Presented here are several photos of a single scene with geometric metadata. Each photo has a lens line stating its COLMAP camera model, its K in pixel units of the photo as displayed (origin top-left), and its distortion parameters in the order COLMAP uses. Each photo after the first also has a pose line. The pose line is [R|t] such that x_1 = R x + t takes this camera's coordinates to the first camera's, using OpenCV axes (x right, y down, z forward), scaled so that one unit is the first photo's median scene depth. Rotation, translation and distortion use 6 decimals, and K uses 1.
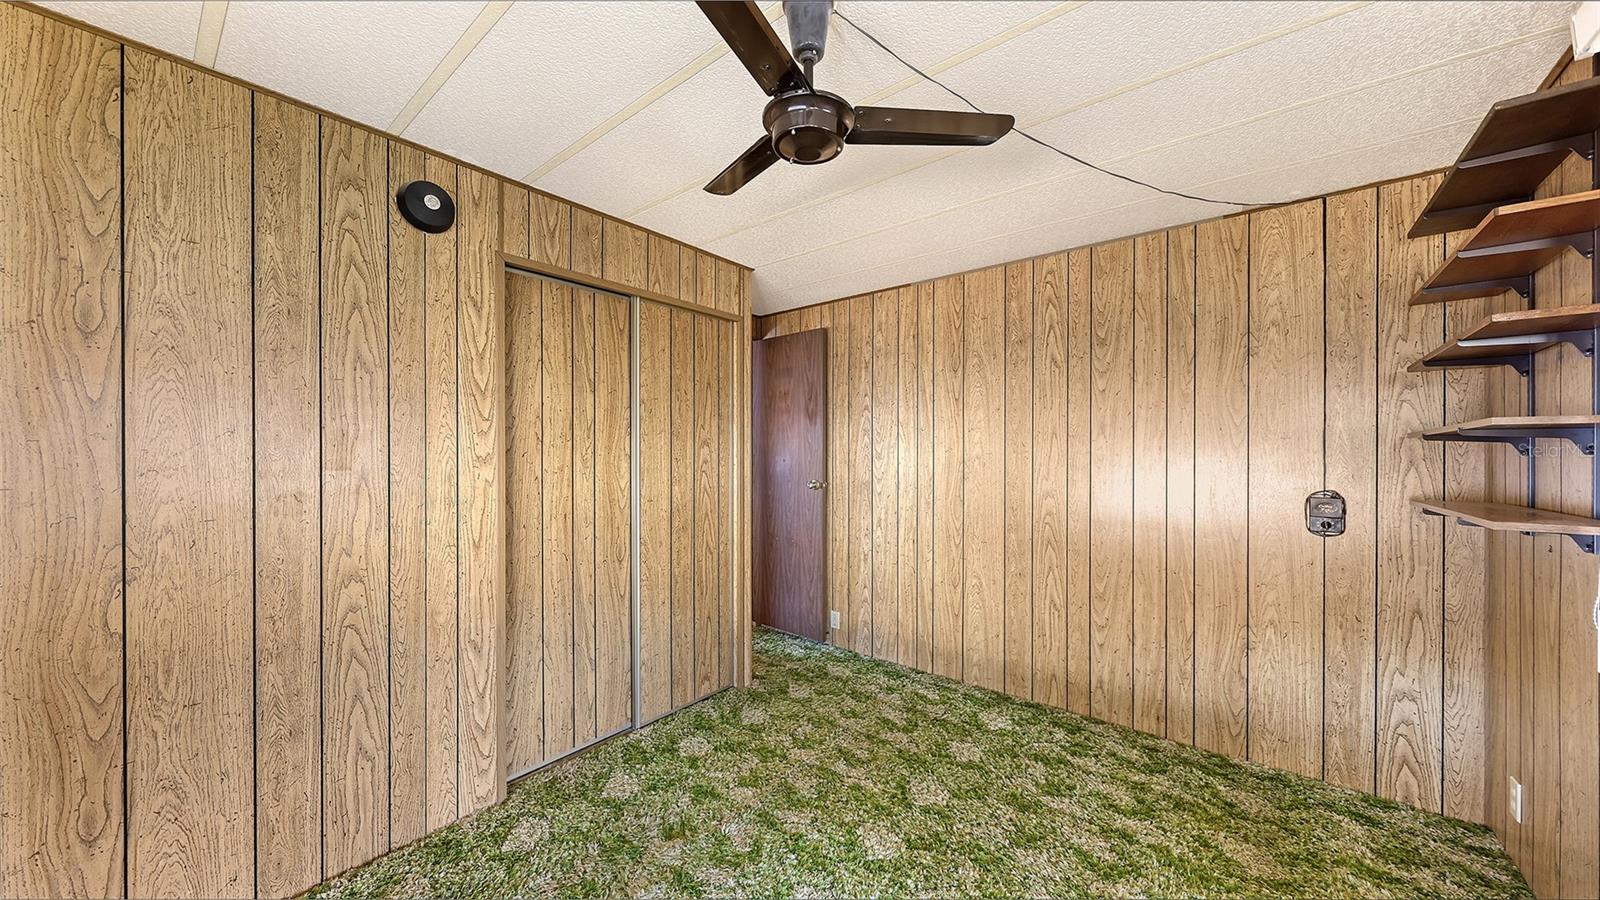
lens RADIAL K [[554.5, 0, 813.8], [0, 554.5, 454.6], [0, 0, 1]] dist [-0.000061, -0.000166]
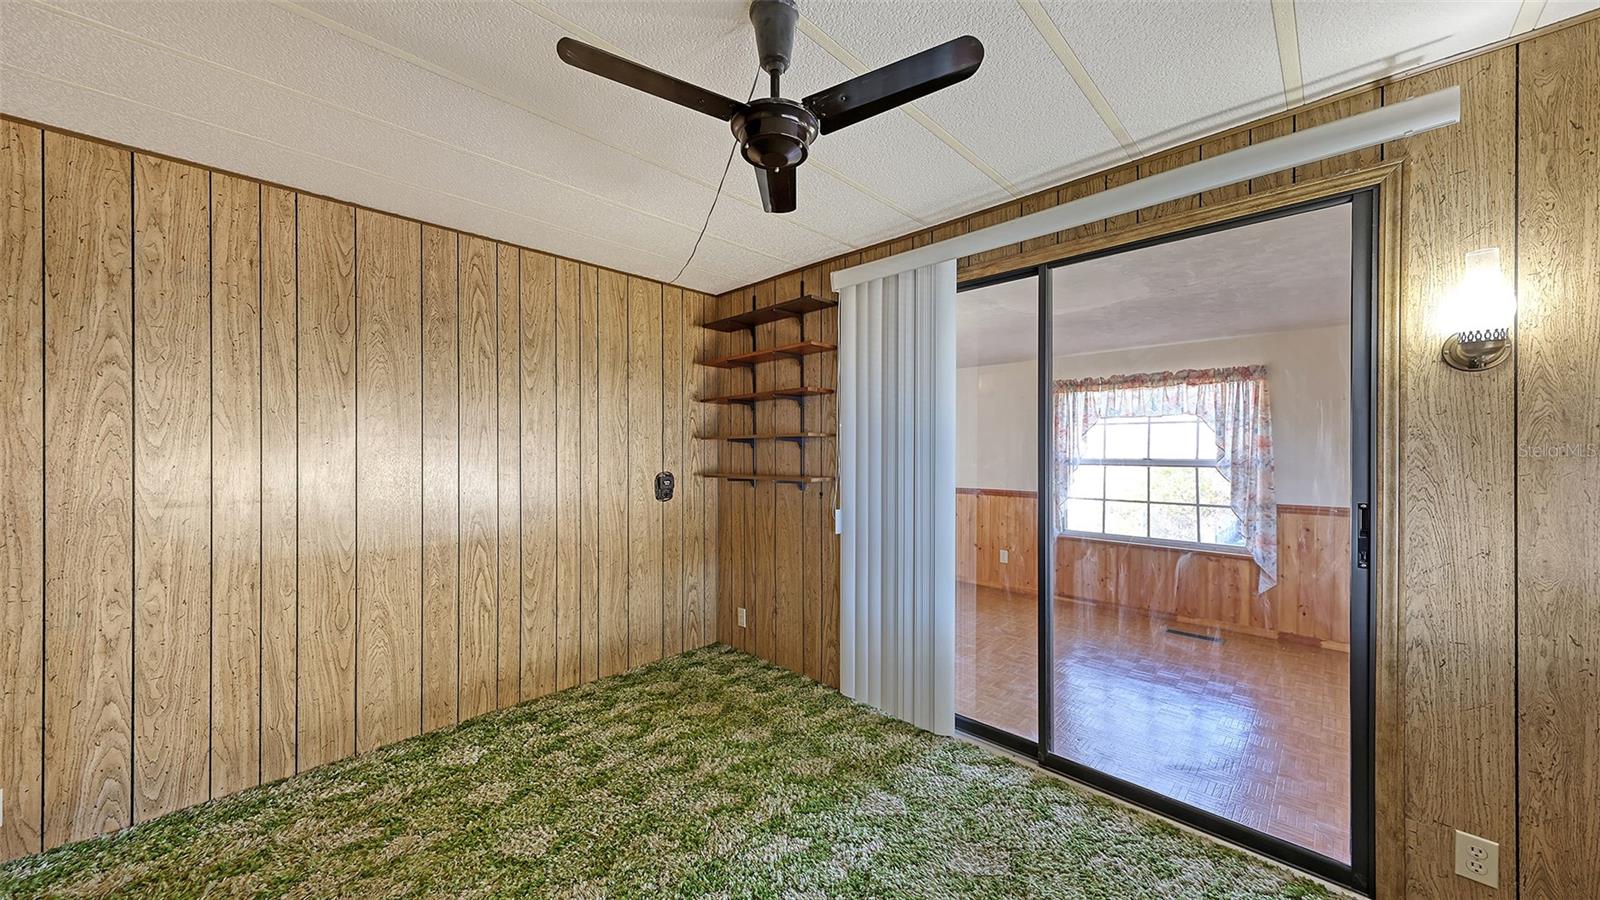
lens RADIAL K [[545.0, 0, 784.7], [0, 545.0, 452.8], [0, 0, 1]] dist [0.011039, -0.000056]
pose [[0.107965, -0.003603, 0.994148, -0.484324], [0.003807, 0.999988, 0.003211, 0.005766], [-0.994147, 0.003438, 0.107977, 0.419517]]
